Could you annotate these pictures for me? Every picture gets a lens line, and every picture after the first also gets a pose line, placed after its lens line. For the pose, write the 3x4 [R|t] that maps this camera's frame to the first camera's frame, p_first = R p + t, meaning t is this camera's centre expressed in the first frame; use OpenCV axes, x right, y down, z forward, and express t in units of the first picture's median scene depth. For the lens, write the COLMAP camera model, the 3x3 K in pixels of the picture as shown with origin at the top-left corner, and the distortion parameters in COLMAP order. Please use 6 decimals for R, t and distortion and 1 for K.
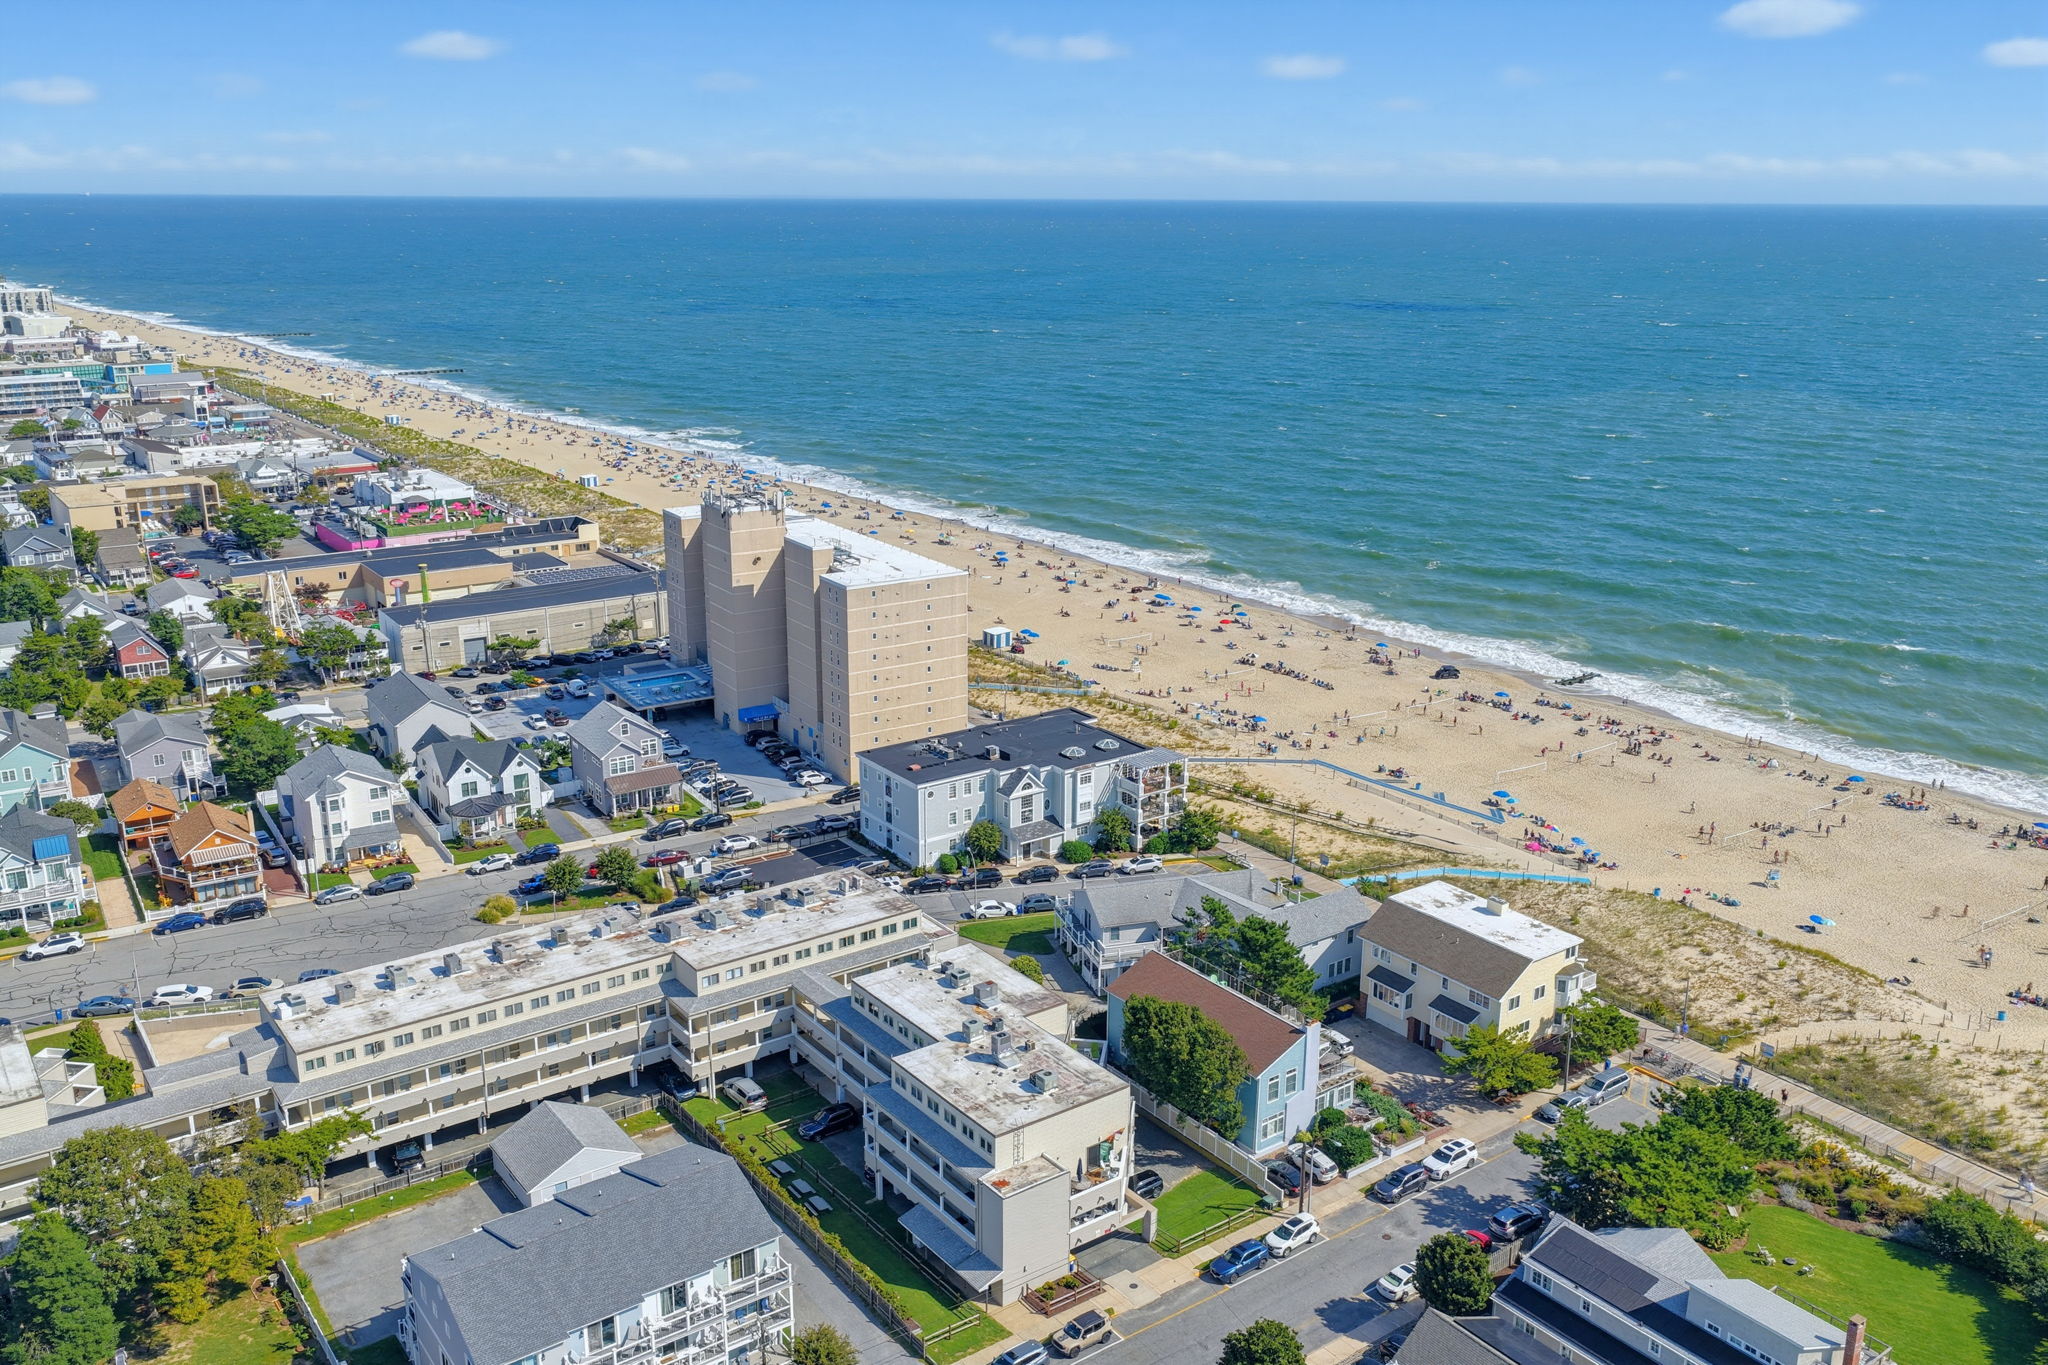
lens RADIAL K [[1699.2, 0, 1025.5], [0, 1699.2, 671.7], [0, 0, 1]] dist [-0.012813, 0.038944]
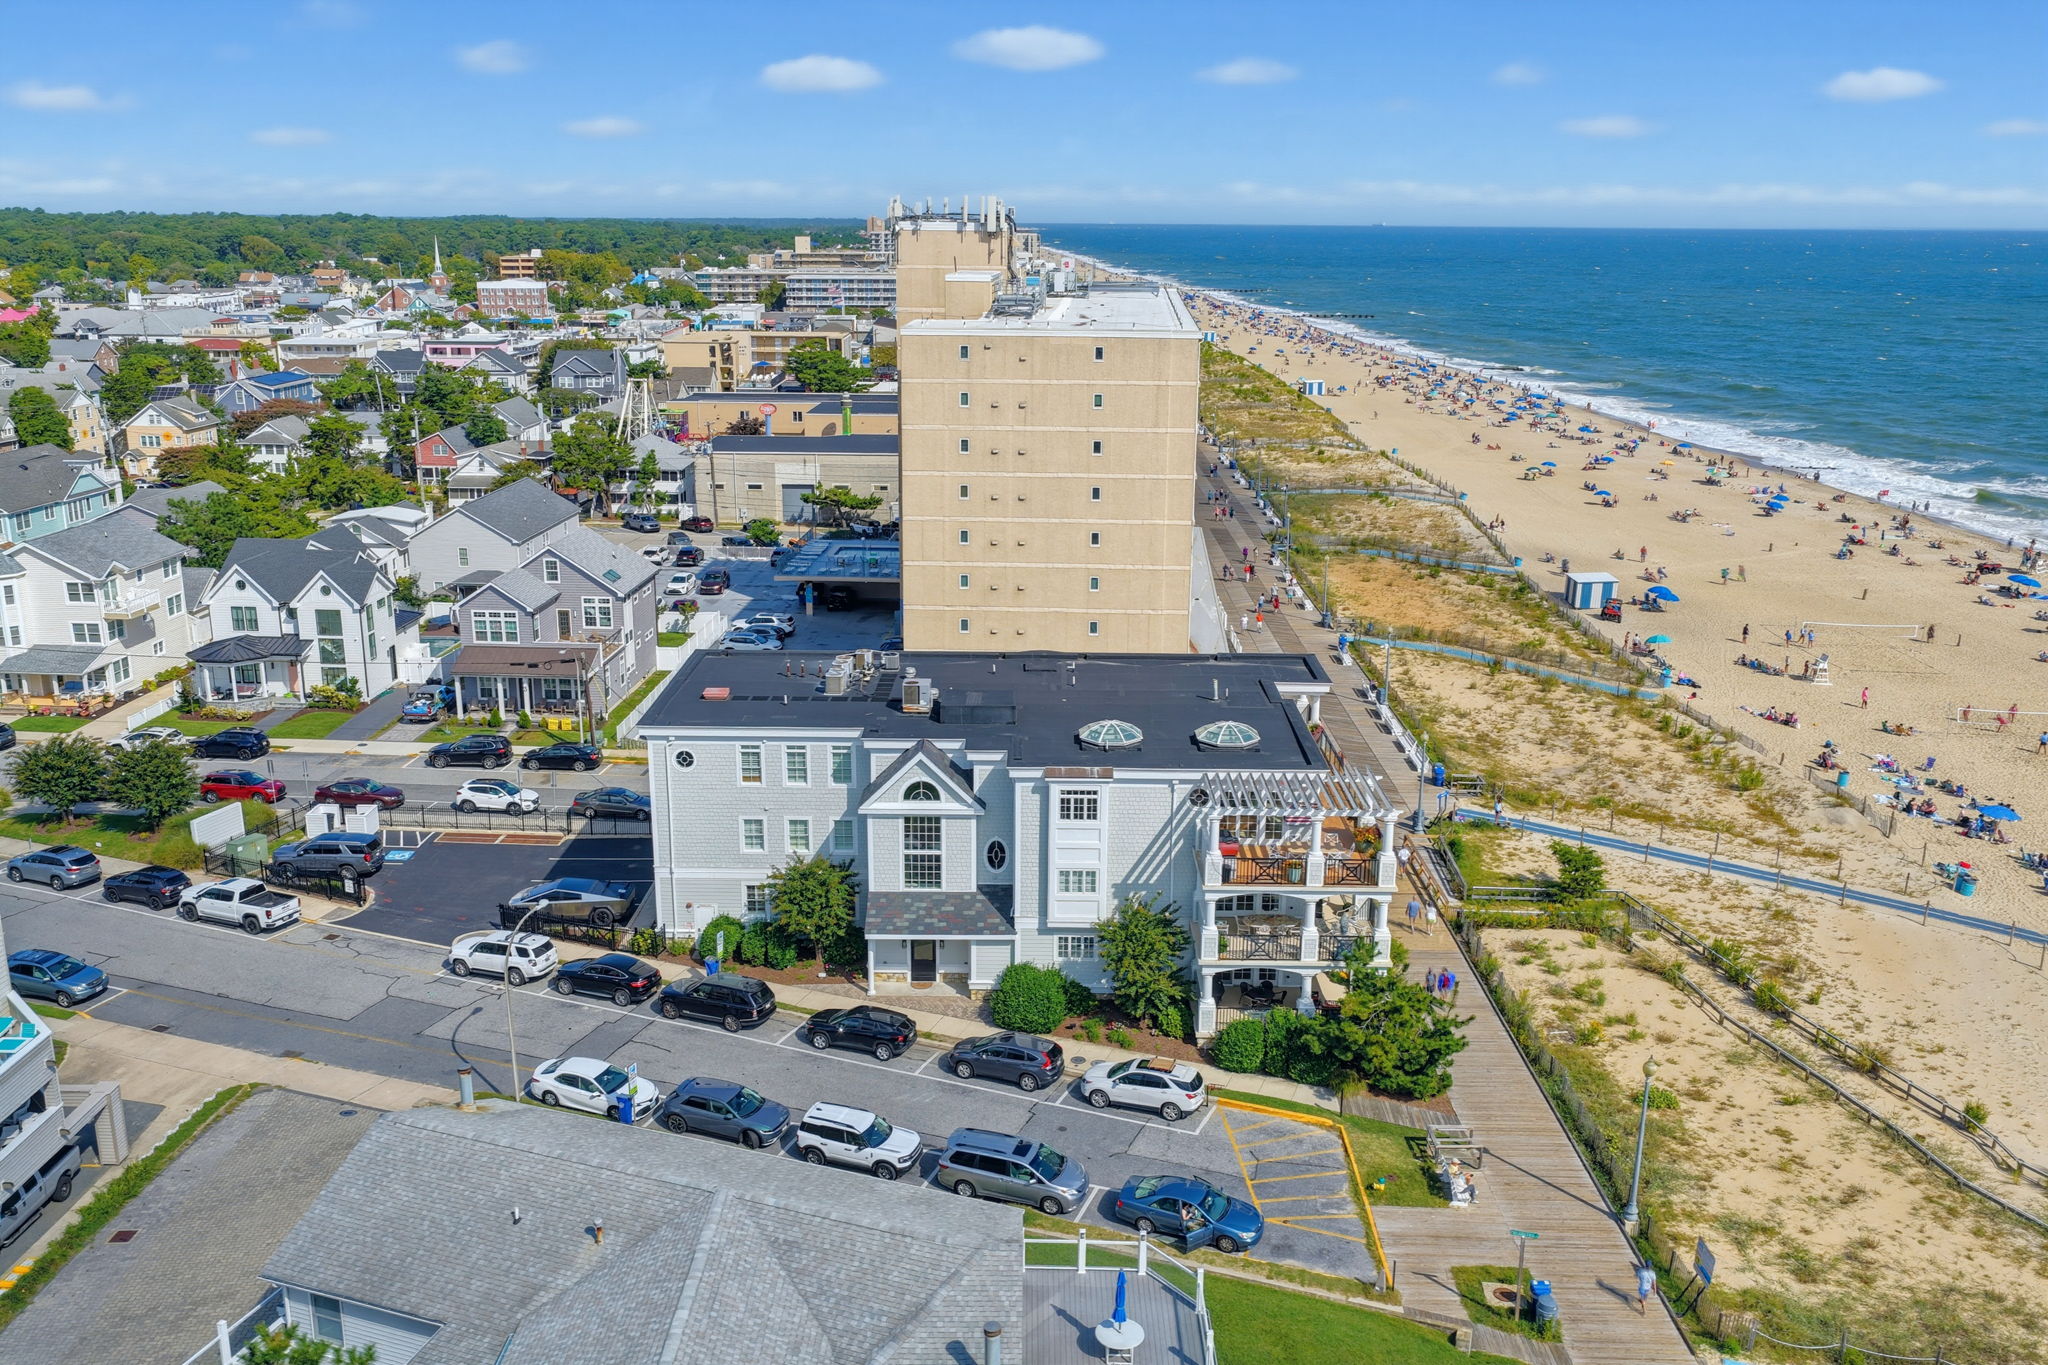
lens RADIAL K [[1699.2, 0, 1024.6], [0, 1699.2, 679.7], [0, 0, 1]] dist [-0.012813, 0.038944]
pose [[0.806335, 0.155193, -0.570736, 0.217995], [-0.163220, 0.985878, 0.037479, 0.024414], [0.568492, 0.062935, 0.820278, 0.671771]]
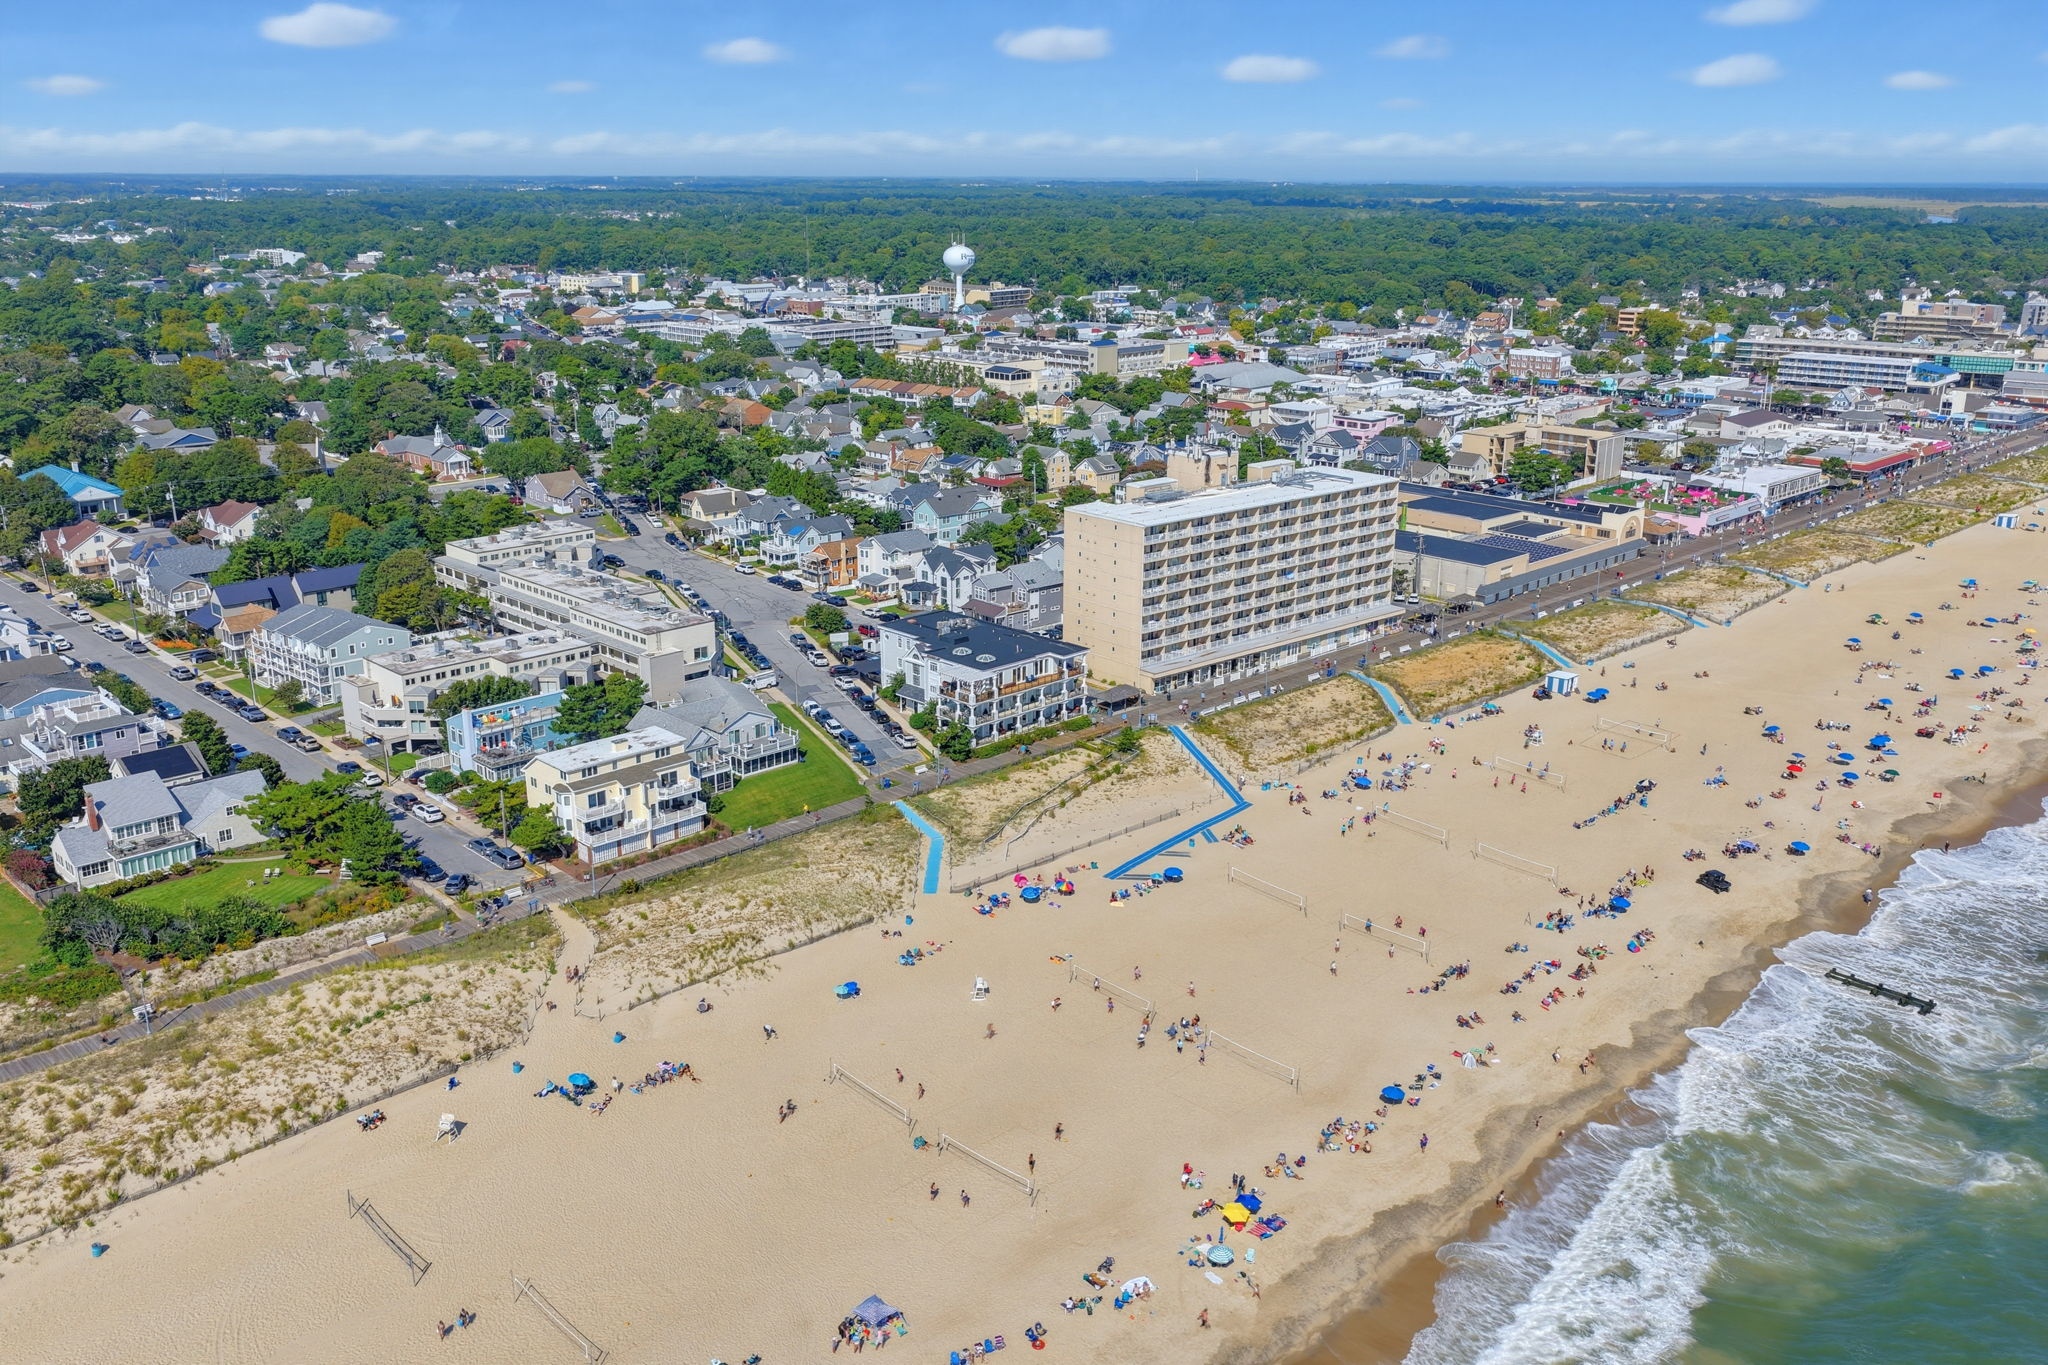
lens RADIAL K [[1699.2, 0, 1025.3], [0, 1699.2, 682.9], [0, 0, 1]] dist [-0.012813, 0.038944]
pose [[0.144355, 0.280185, -0.949030, 1.185520], [-0.271464, 0.933492, 0.234306, -0.227772], [0.951561, 0.223804, 0.210815, 0.773382]]
